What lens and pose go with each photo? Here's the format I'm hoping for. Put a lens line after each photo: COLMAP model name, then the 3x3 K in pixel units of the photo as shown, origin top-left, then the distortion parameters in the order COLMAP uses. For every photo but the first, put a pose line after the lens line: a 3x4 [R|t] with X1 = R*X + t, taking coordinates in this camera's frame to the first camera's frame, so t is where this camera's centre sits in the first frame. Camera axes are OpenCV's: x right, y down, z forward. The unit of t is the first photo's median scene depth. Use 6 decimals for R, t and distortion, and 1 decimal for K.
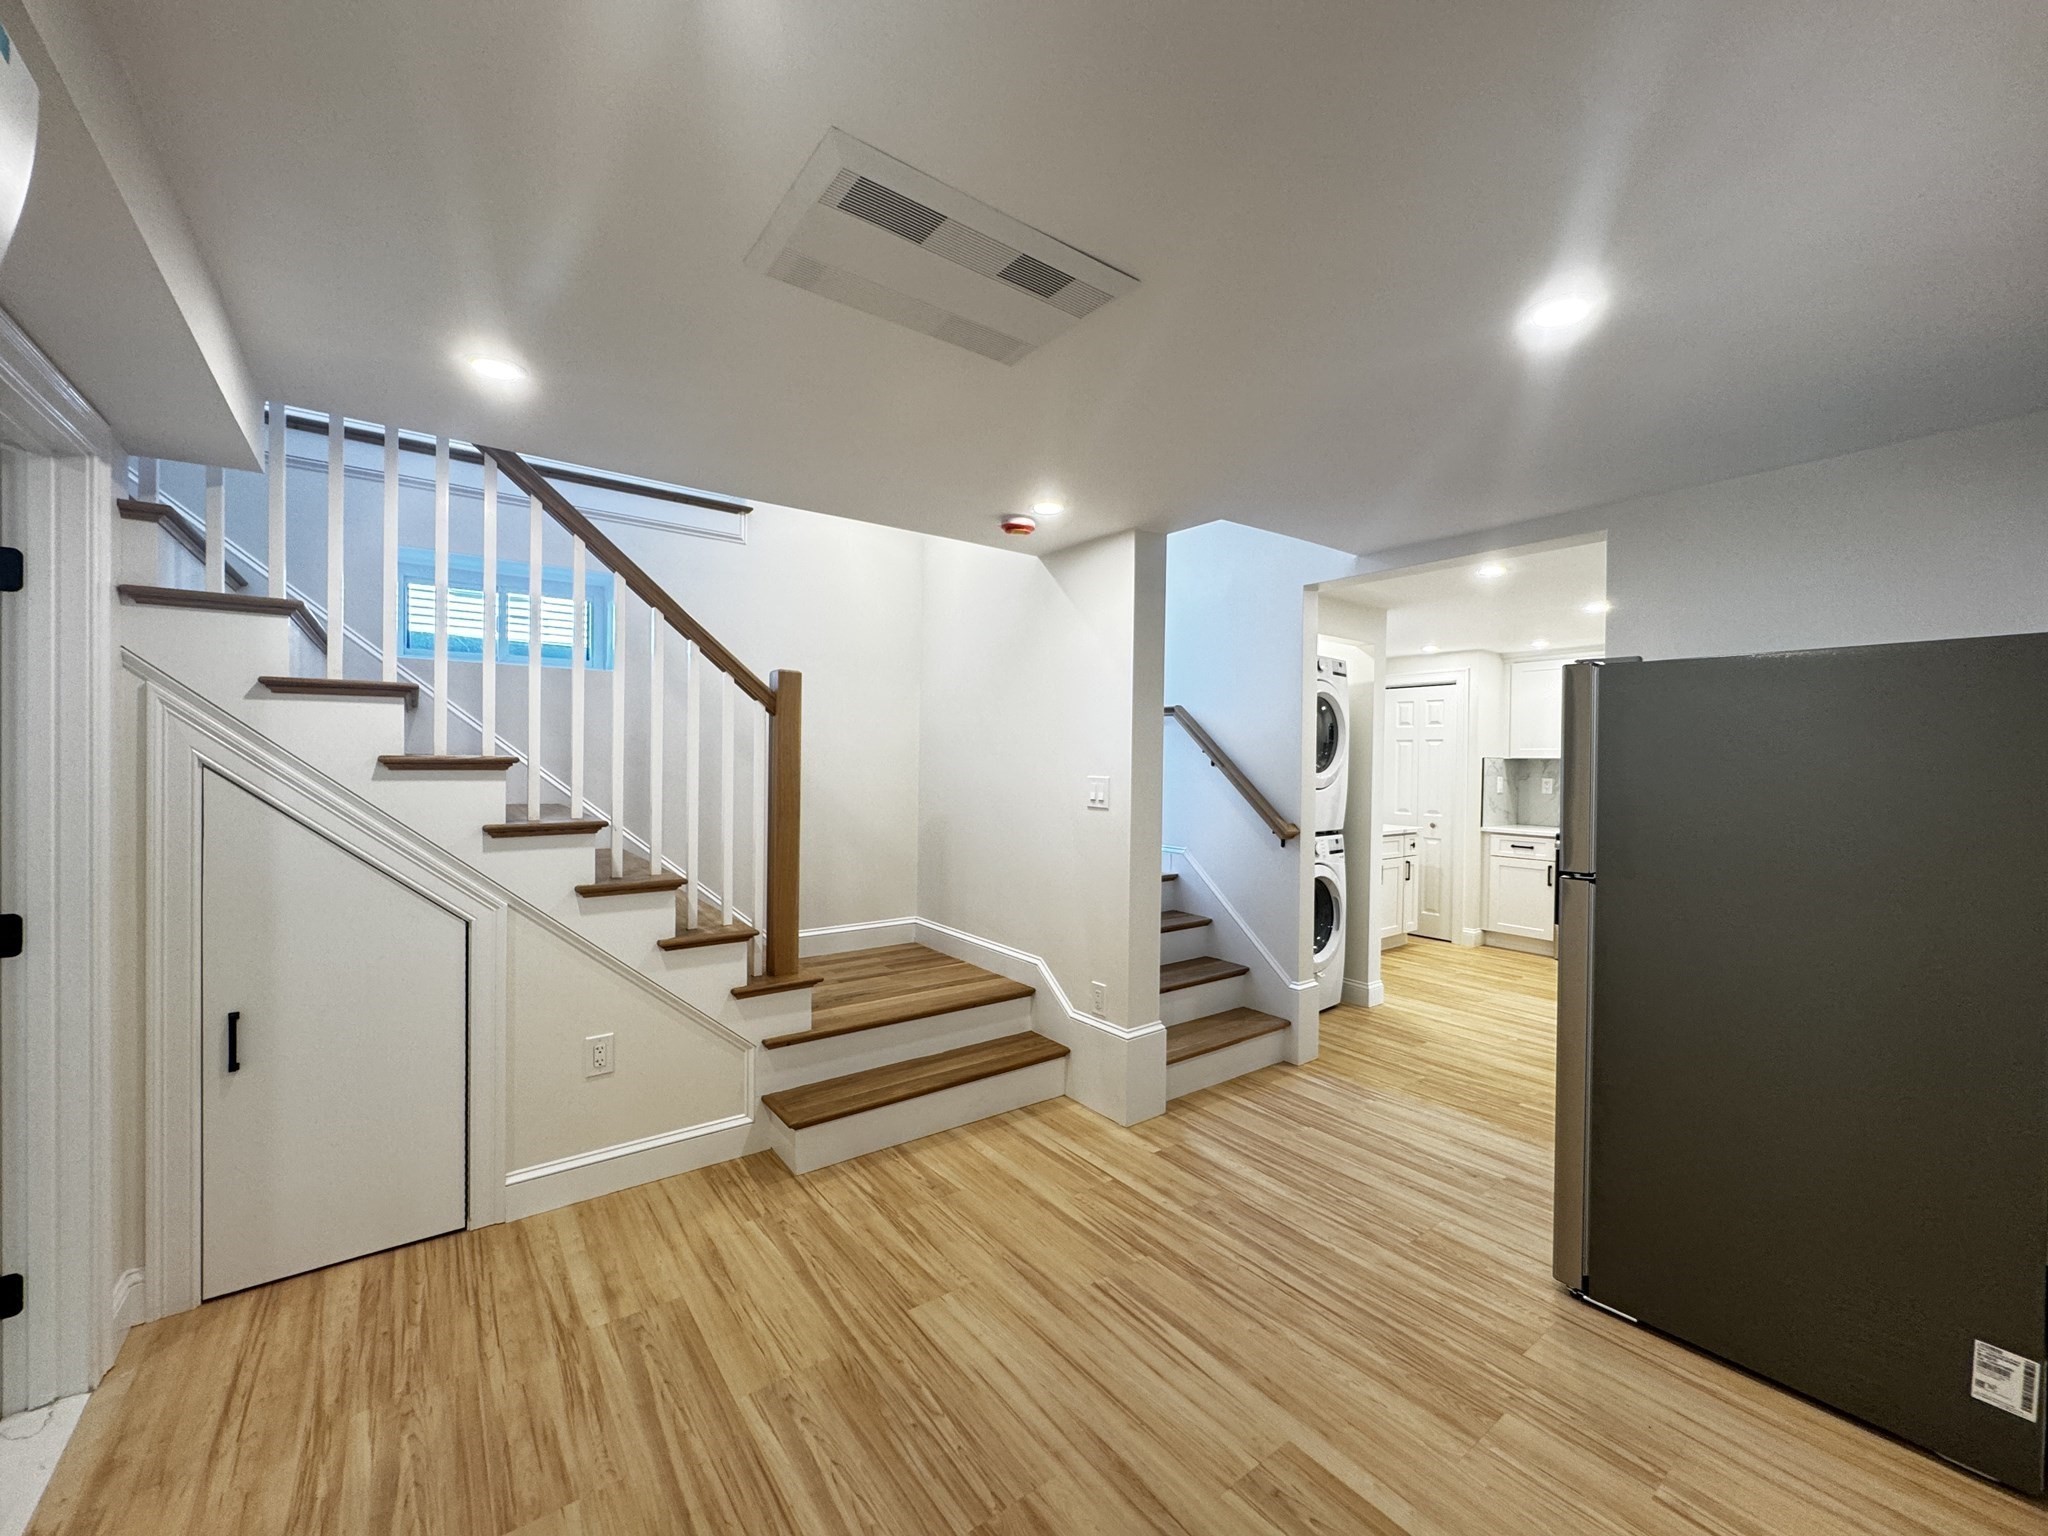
lens RADIAL K [[798.0, 0, 986.7], [0, 798.0, 762.5], [0, 0, 1]] dist [-0.019637, -0.000100]
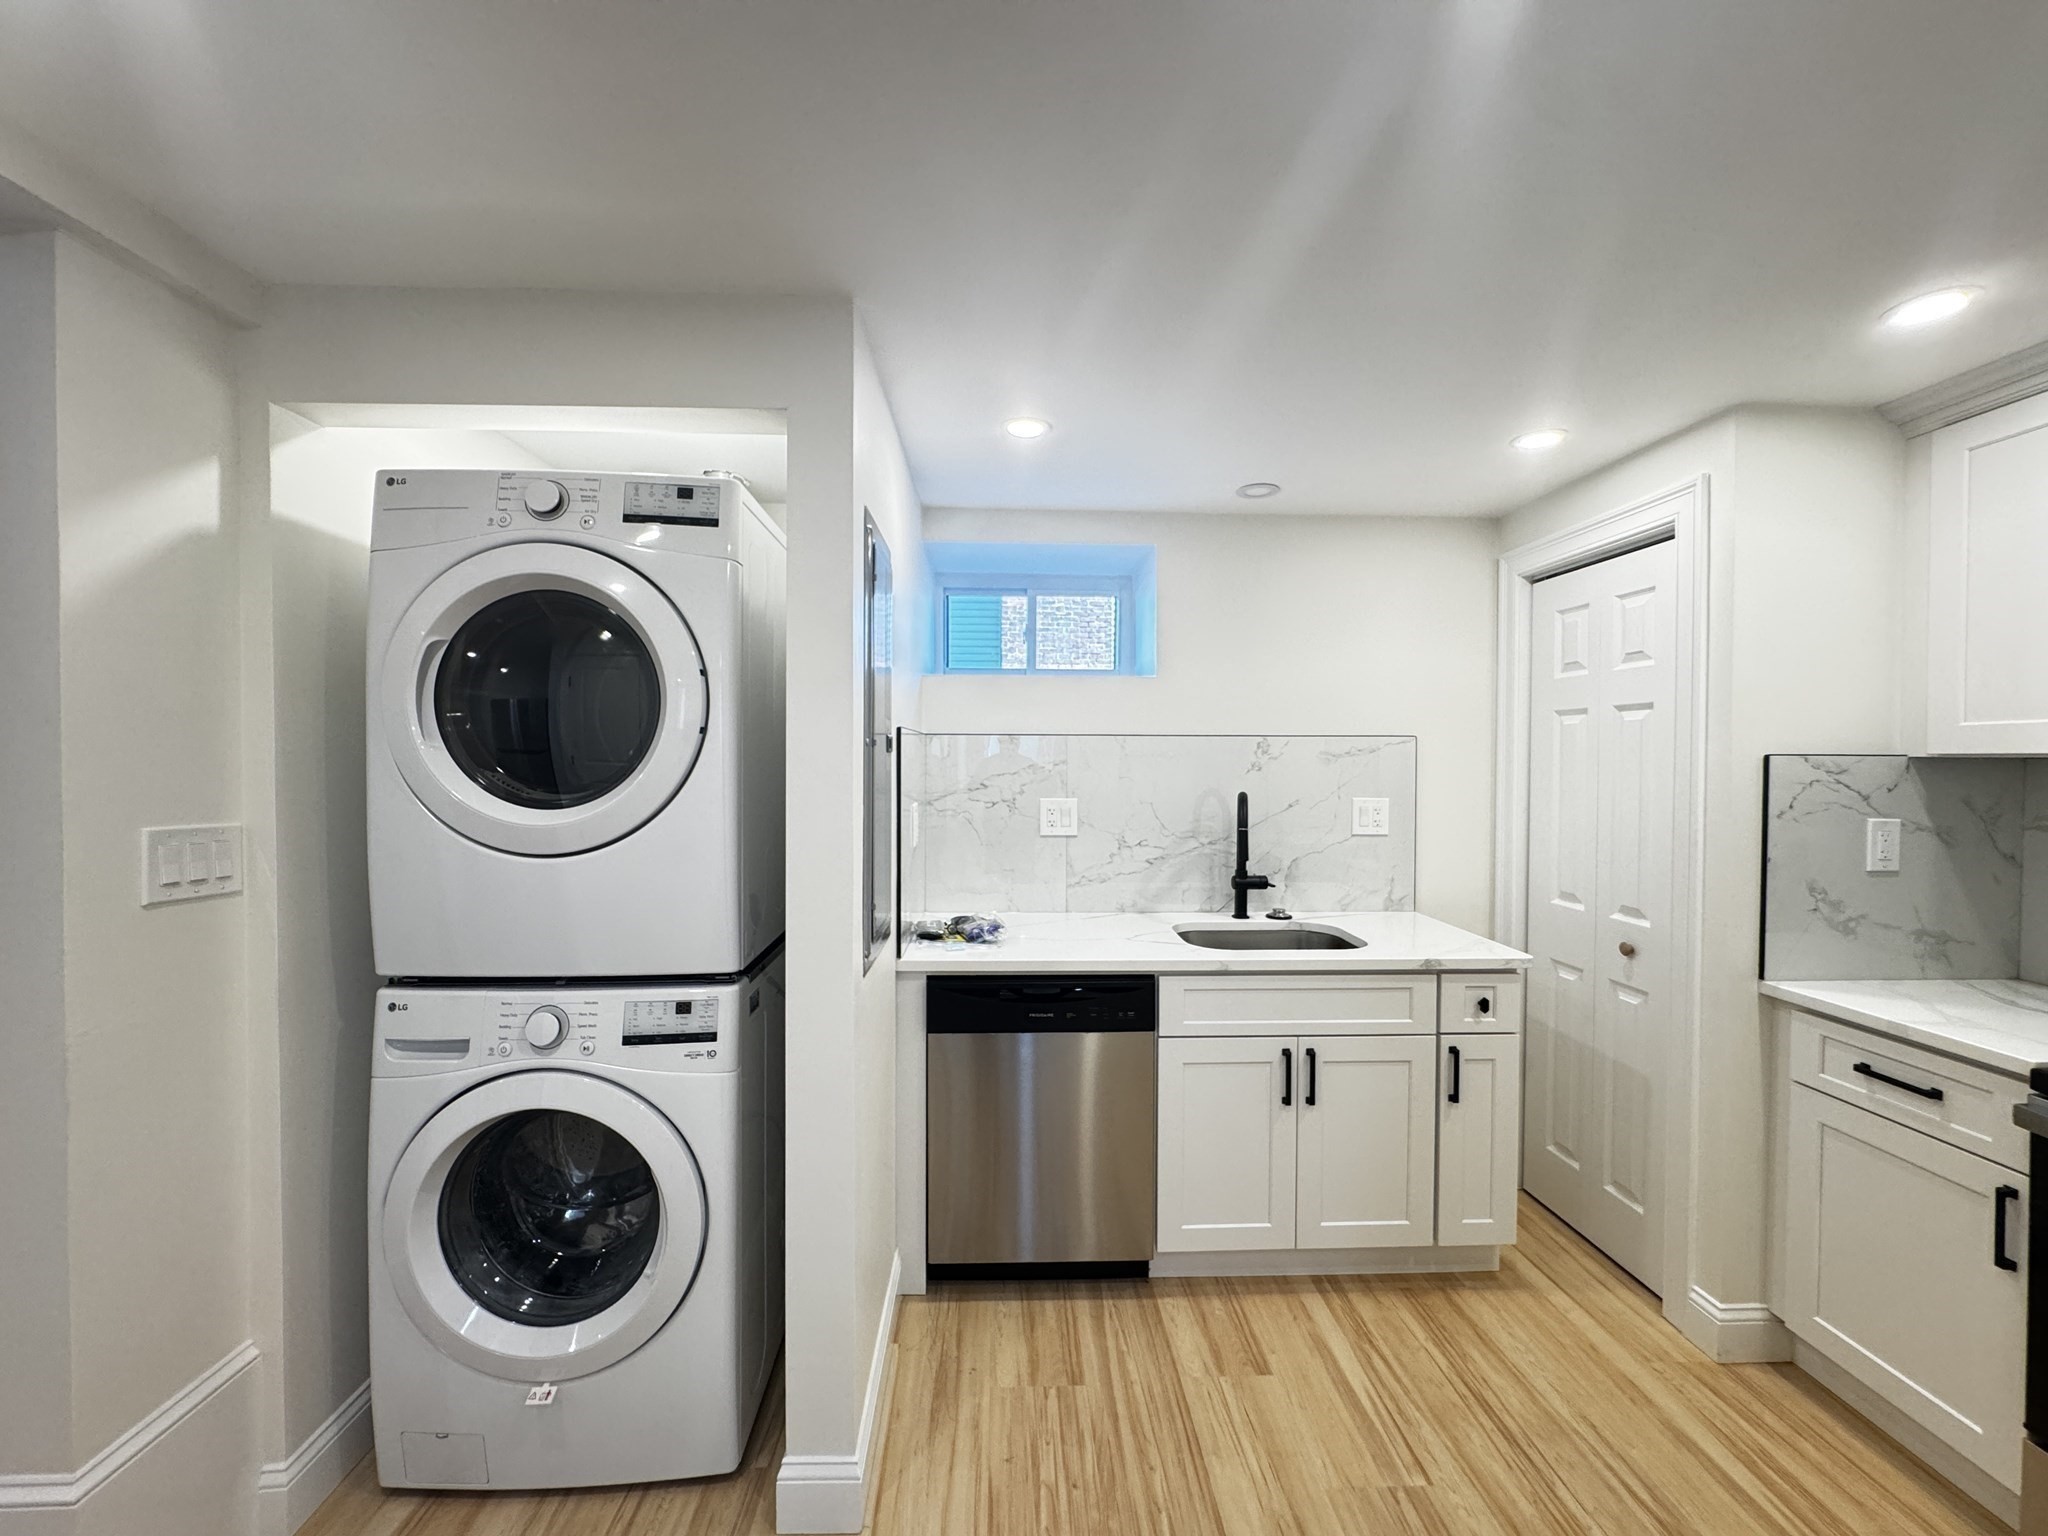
lens RADIAL K [[749.6, 0, 1014.2], [0, 749.6, 755.1], [0, 0, 1]] dist [-0.028291, -0.000208]
pose [[0.823717, -0.016104, -0.566772, 0.256394], [0.004836, 0.999760, -0.021378, -0.000668], [0.566980, 0.014869, 0.823597, 0.282463]]
